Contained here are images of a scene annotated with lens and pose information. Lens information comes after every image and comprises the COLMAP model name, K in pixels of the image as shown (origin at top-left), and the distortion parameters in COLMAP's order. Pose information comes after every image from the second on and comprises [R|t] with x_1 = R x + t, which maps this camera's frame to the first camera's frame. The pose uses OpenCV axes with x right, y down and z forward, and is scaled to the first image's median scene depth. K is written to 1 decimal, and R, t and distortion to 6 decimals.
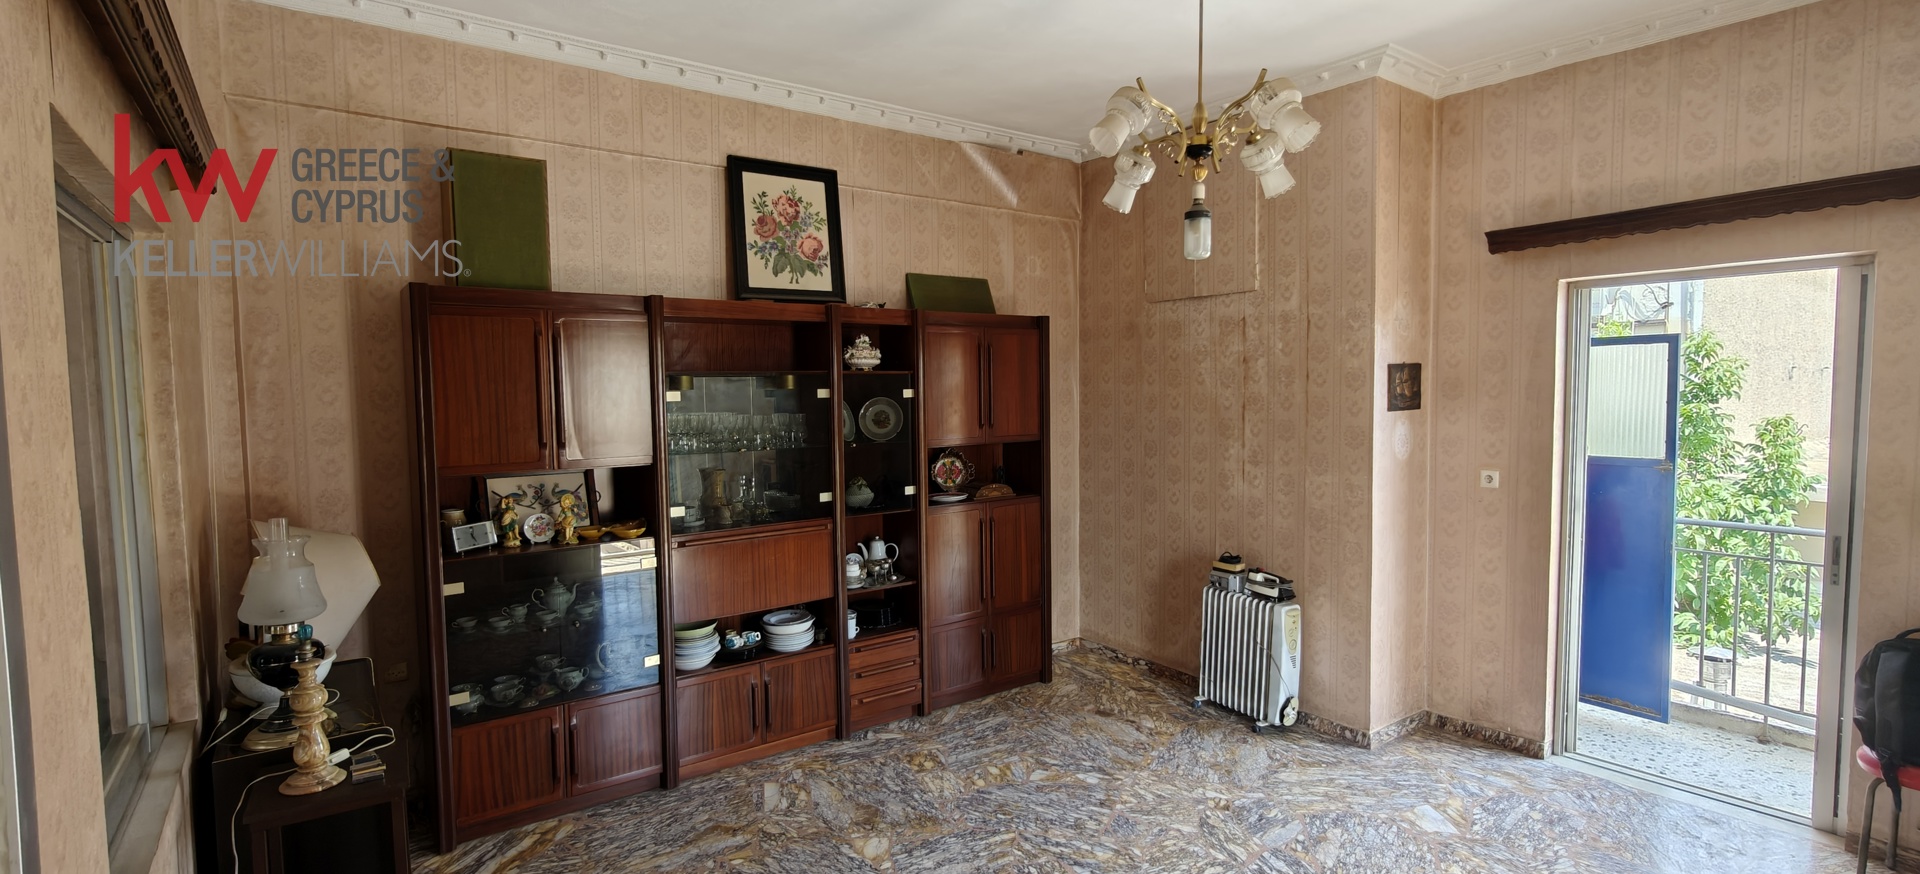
lens RADIAL K [[866.5, 0, 949.0], [0, 866.5, 437.7], [0, 0, 1]] dist [0.000084, 0.000149]
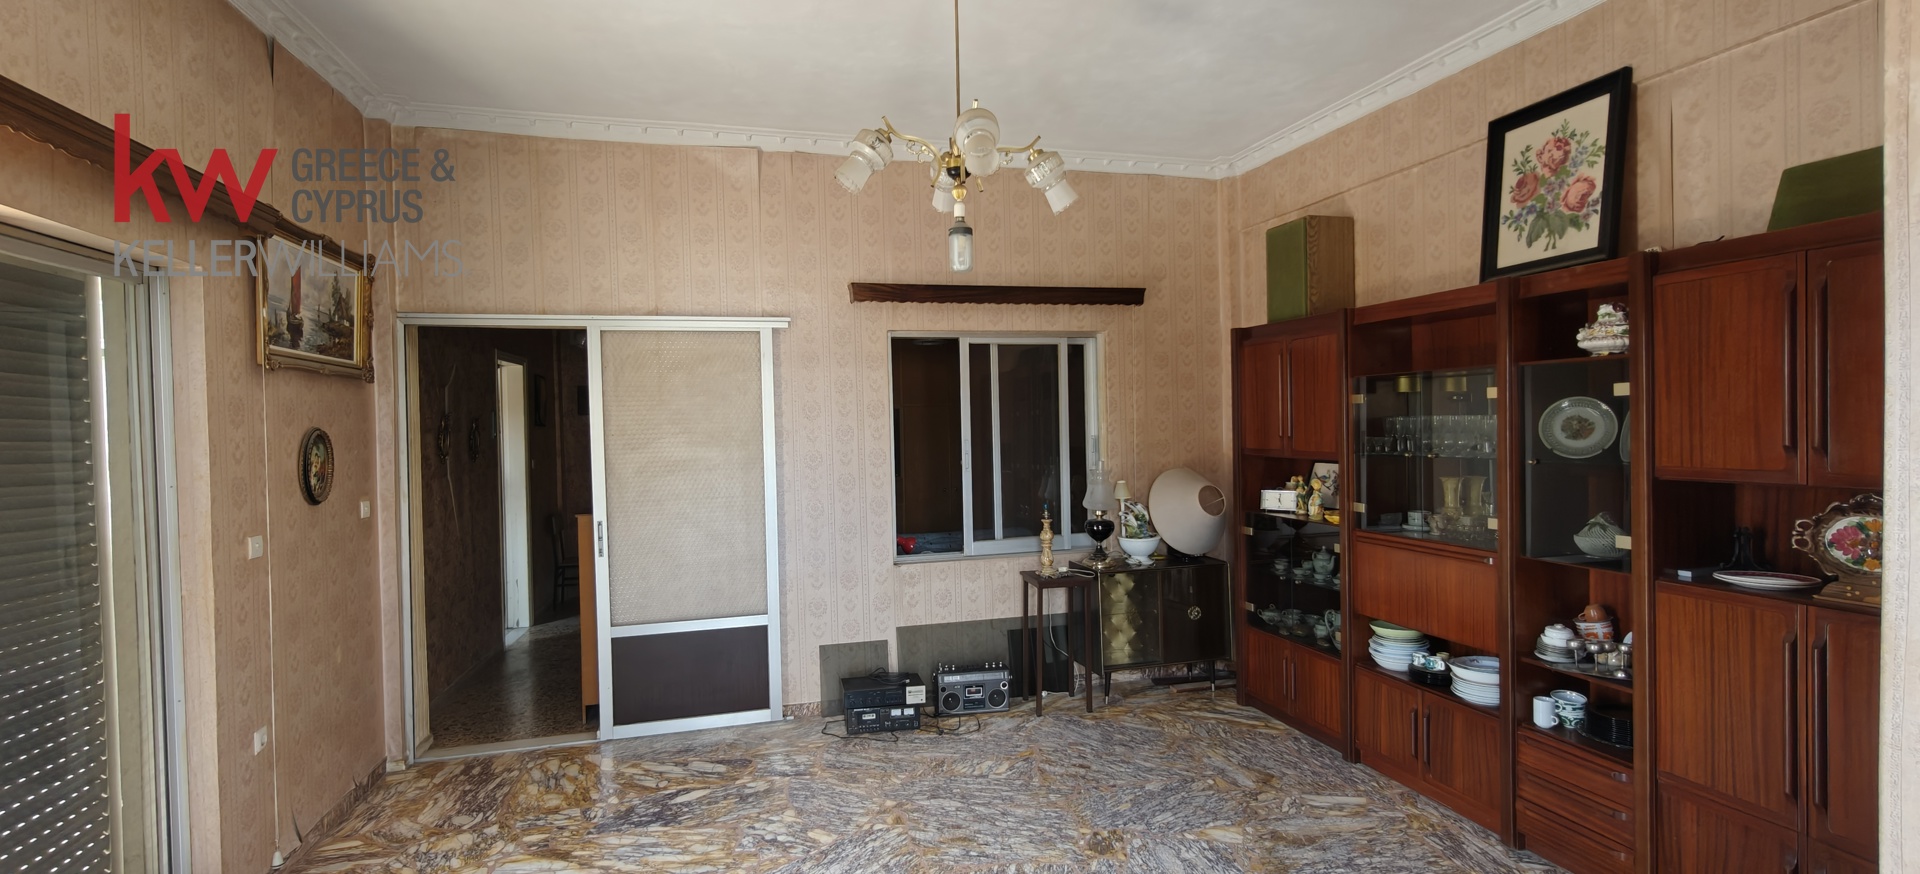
lens RADIAL K [[866.5, 0, 958.4], [0, 866.5, 431.9], [0, 0, 1]] dist [0.000084, 0.000149]
pose [[-0.350470, 0.029138, -0.936121, 0.735381], [-0.033509, 0.998486, 0.043624, -0.031595], [0.935974, 0.046658, -0.348963, 0.782256]]
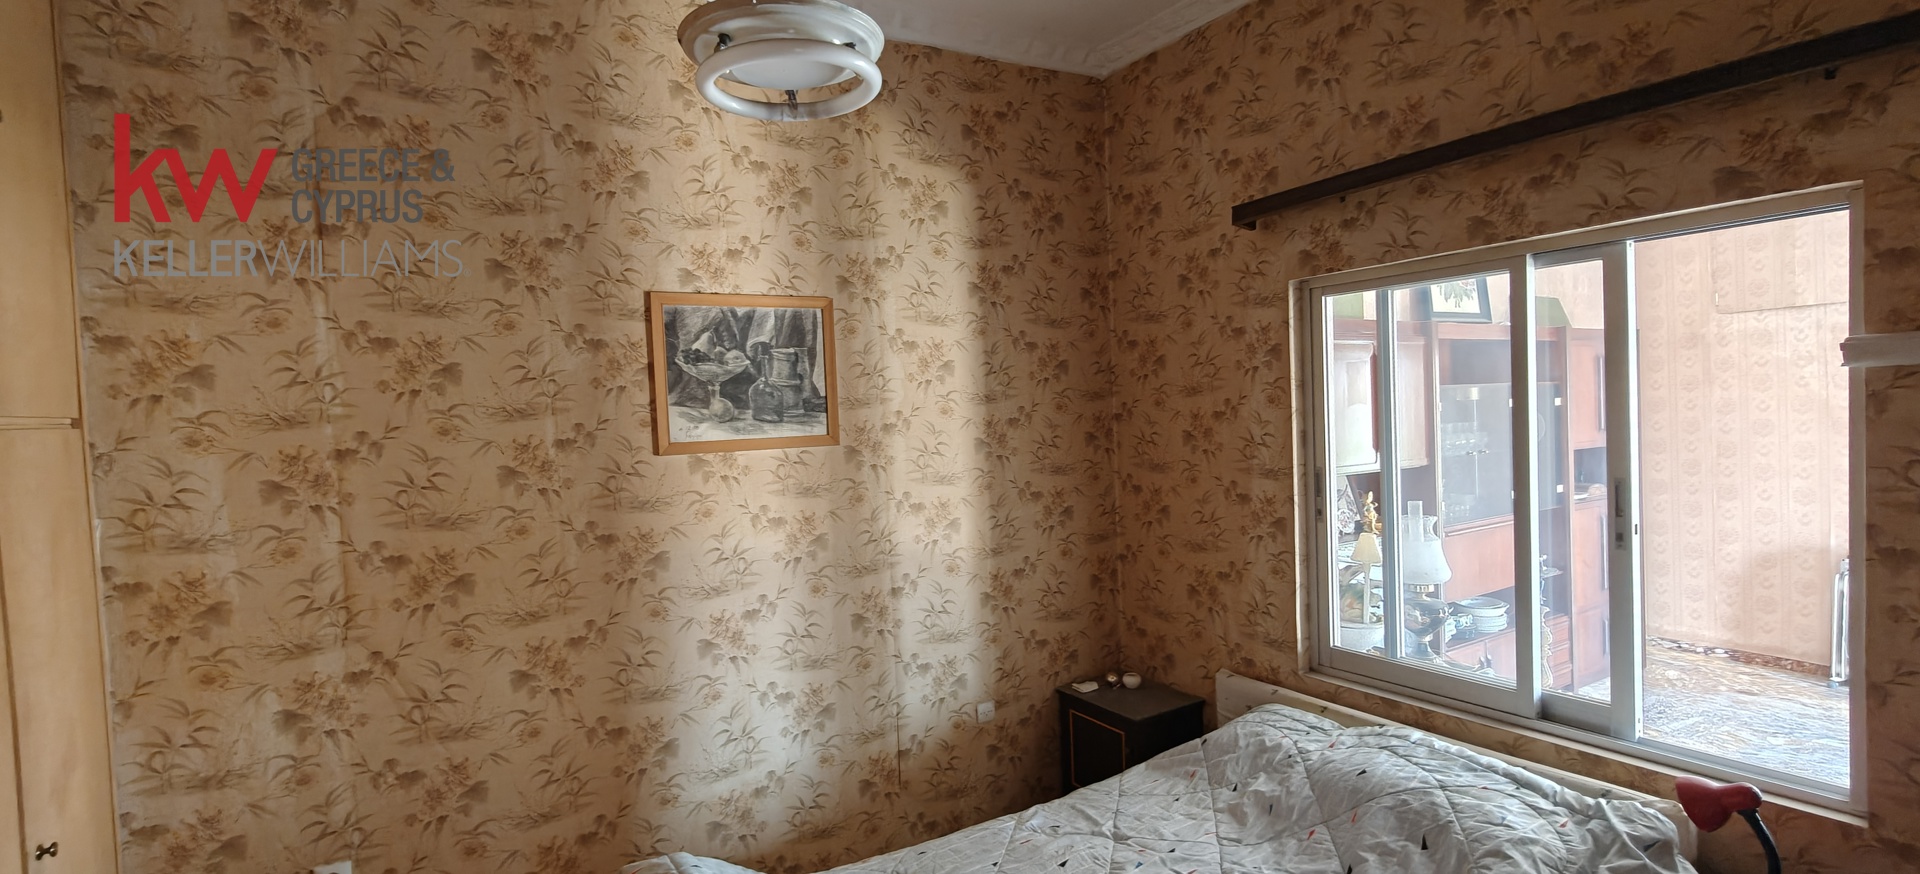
lens RADIAL K [[866.5, 0, 963.1], [0, 866.5, 437.5], [0, 0, 1]] dist [0.000084, 0.000149]
pose [[0.995895, -0.025282, -0.086910, -0.728690], [0.022549, 0.999224, -0.032291, 0.013632], [0.087658, 0.030199, 0.995693, -0.179362]]
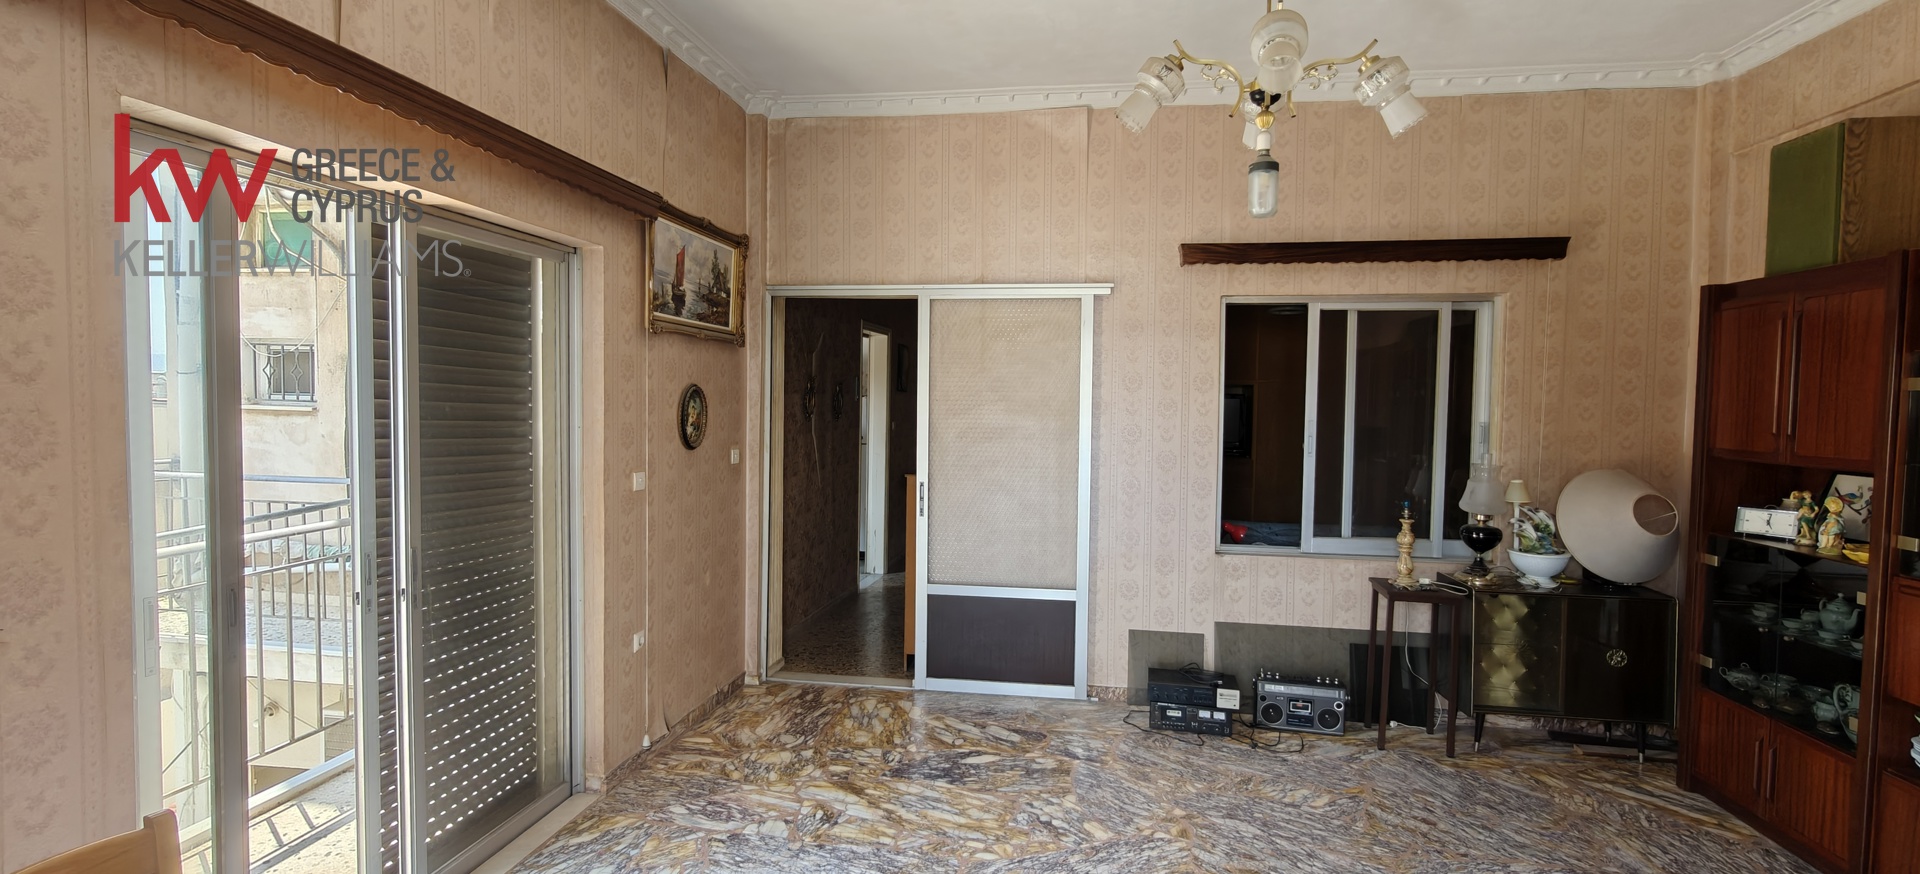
lens RADIAL K [[866.5, 0, 962.3], [0, 866.5, 433.2], [0, 0, 1]] dist [0.000084, 0.000149]
pose [[-0.709643, 0.027933, -0.704007, 0.649749], [-0.050410, 0.994640, 0.090278, -0.026857], [0.702756, 0.099554, -0.704431, 0.816381]]
